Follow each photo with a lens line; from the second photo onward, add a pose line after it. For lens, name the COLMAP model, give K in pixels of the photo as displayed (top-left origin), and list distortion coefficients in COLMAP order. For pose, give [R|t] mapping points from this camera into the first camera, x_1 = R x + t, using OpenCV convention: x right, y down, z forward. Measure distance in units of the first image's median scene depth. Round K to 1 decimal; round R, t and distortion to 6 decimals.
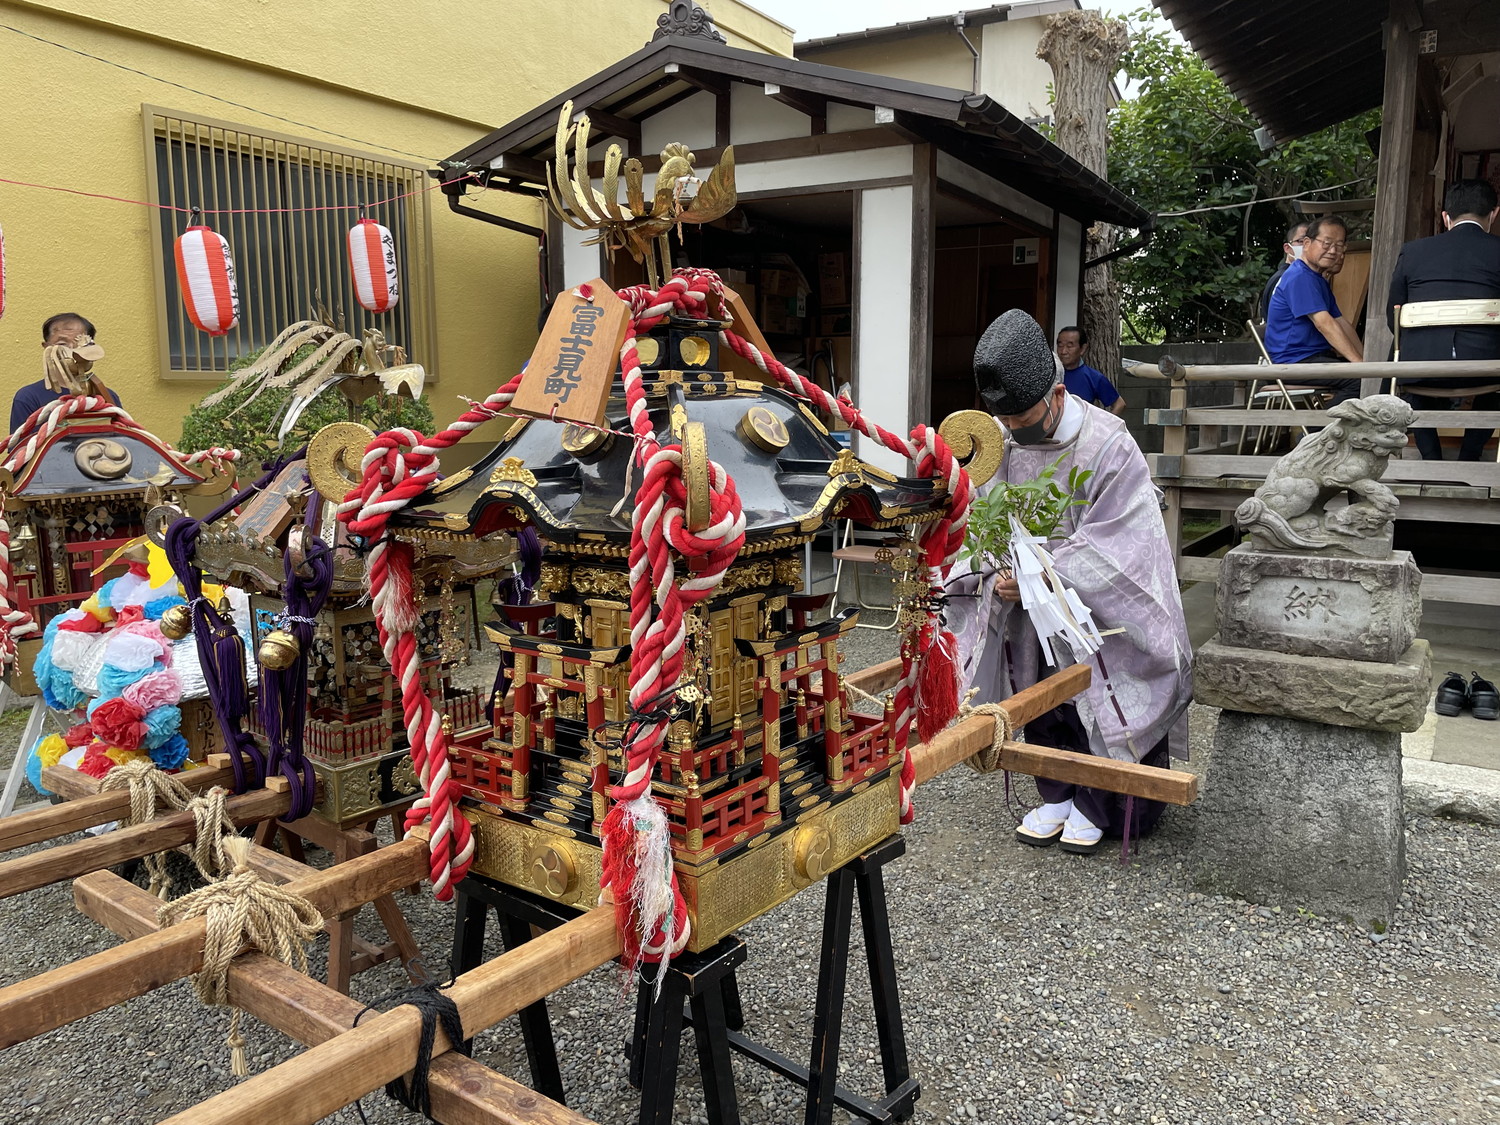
lens RADIAL K [[1137.4, 0, 748.9], [0, 1137.4, 553.5], [0, 0, 1]] dist [0.090032, -0.117428]
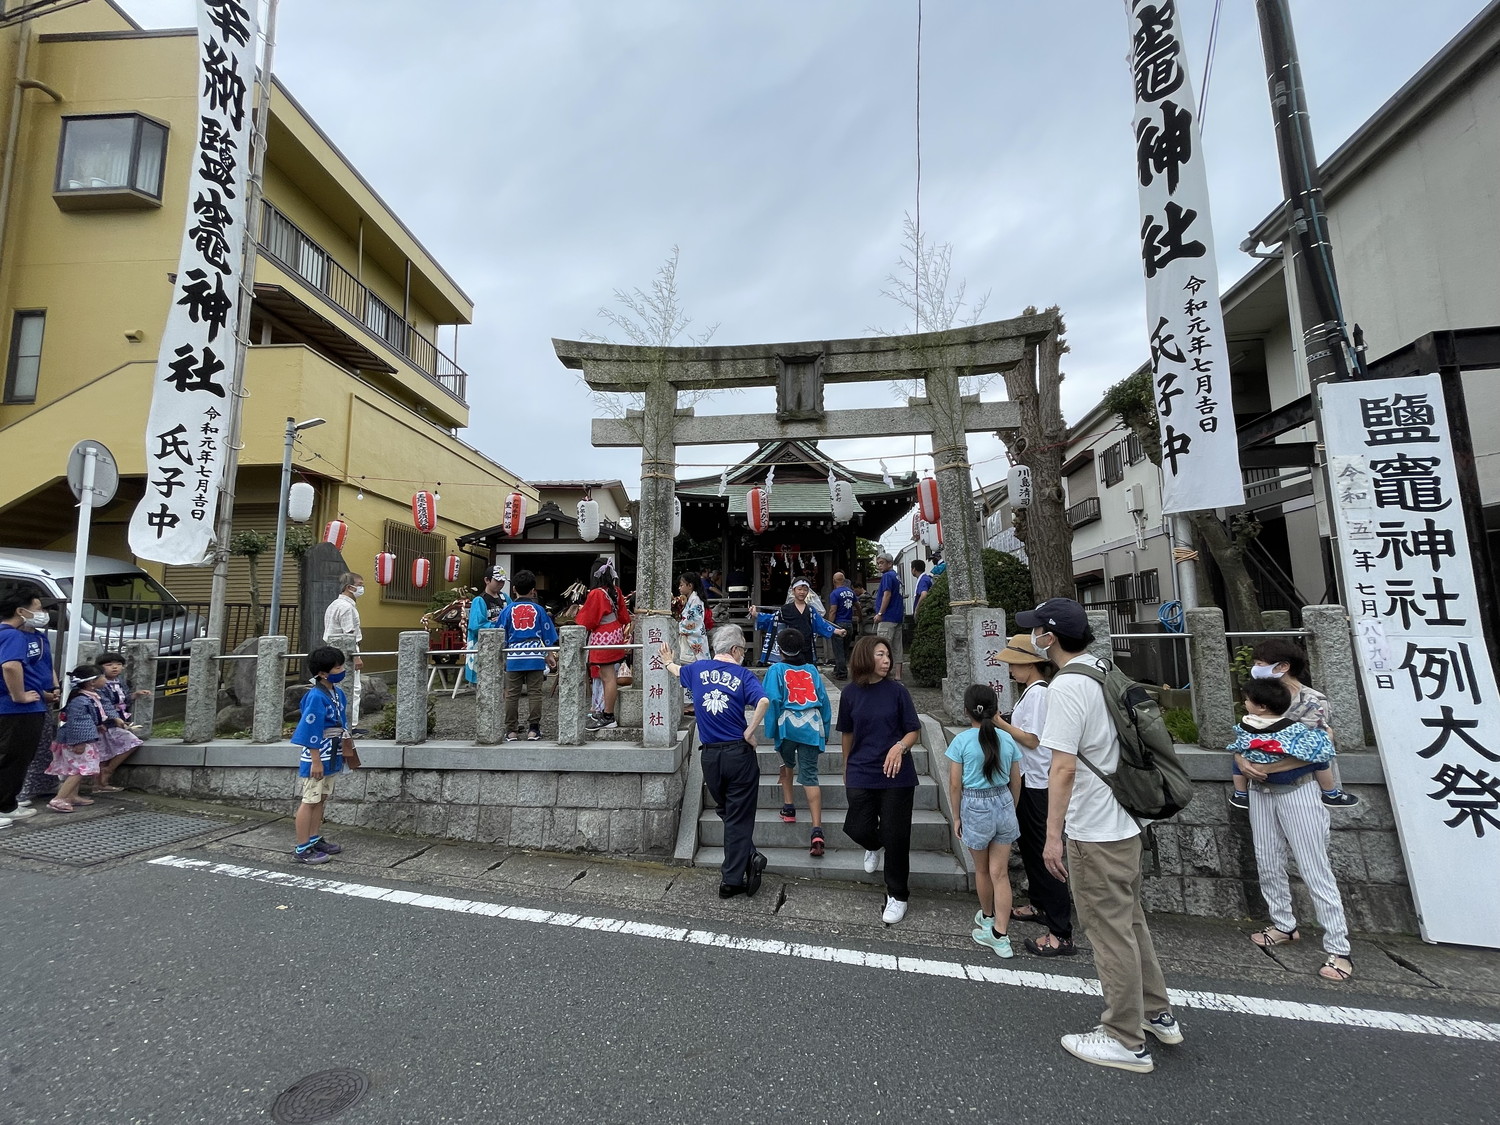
lens RADIAL K [[607.0, 0, 749.0], [0, 607.0, 557.6], [0, 0, 1]] dist [-0.000980, -0.000392]
pose [[0.867487, 0.050506, 0.494888, -1.157337], [0.080825, 0.967304, -0.240395, 0.523086], [-0.490849, 0.248539, 0.835042, -2.207244]]
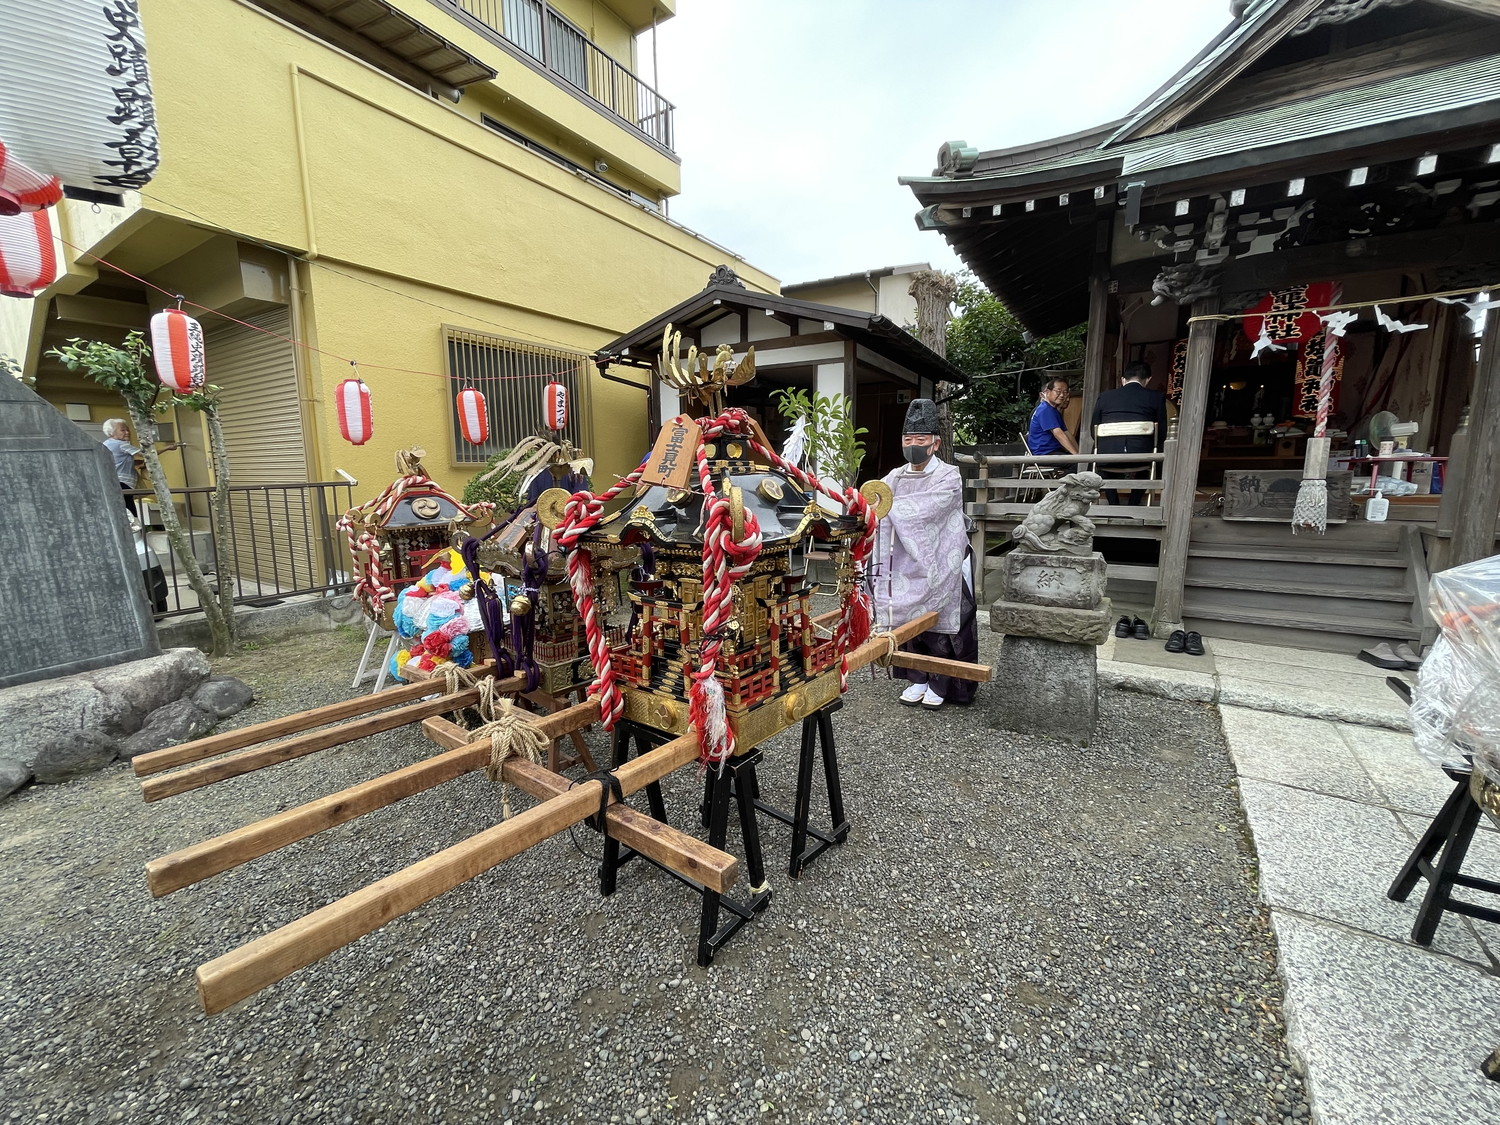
lens RADIAL K [[609.3, 0, 753.7], [0, 609.3, 561.6], [0, 0, 1]] dist [-0.001260, -0.000145]
pose [[0.999974, -0.004633, -0.005439, -0.006703], [0.004677, 0.999956, 0.008169, 0.002758], [0.005401, -0.008195, 0.999952, -0.028410]]
